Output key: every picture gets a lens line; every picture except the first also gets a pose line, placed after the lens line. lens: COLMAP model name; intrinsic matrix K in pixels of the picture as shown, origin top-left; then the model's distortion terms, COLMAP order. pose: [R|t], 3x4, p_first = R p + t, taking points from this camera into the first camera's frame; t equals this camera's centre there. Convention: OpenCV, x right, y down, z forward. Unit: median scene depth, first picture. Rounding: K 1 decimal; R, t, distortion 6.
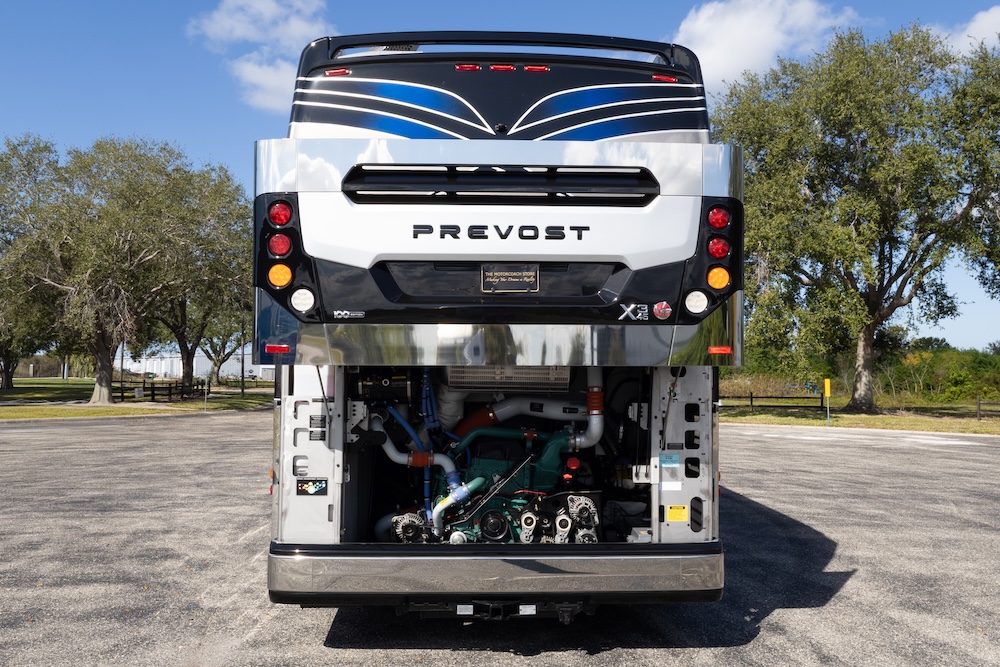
lens RADIAL K [[813.0, 0, 504.7], [0, 813.0, 336.3], [0, 0, 1]] dist [0.006133, -0.002260]
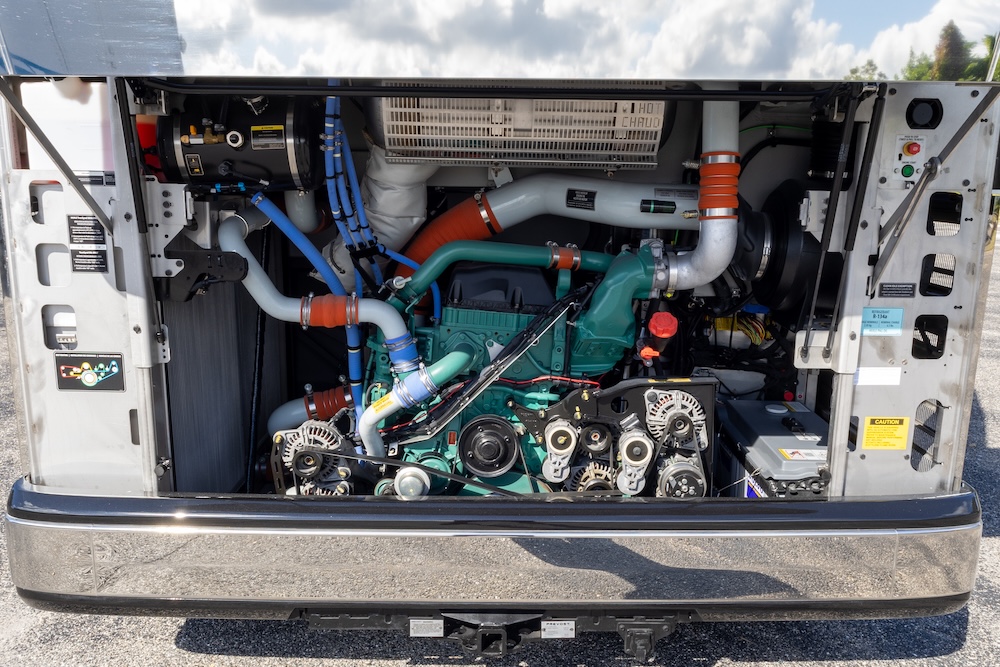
lens RADIAL K [[813.0, 0, 504.7], [0, 813.0, 336.3], [0, 0, 1]] dist [0.006133, -0.002260]
pose [[0.999941, 0.006942, -0.008346, -0.000108], [-0.004591, 0.967095, 0.254374, 0.047239], [0.009837, -0.254320, 0.967070, 0.556499]]
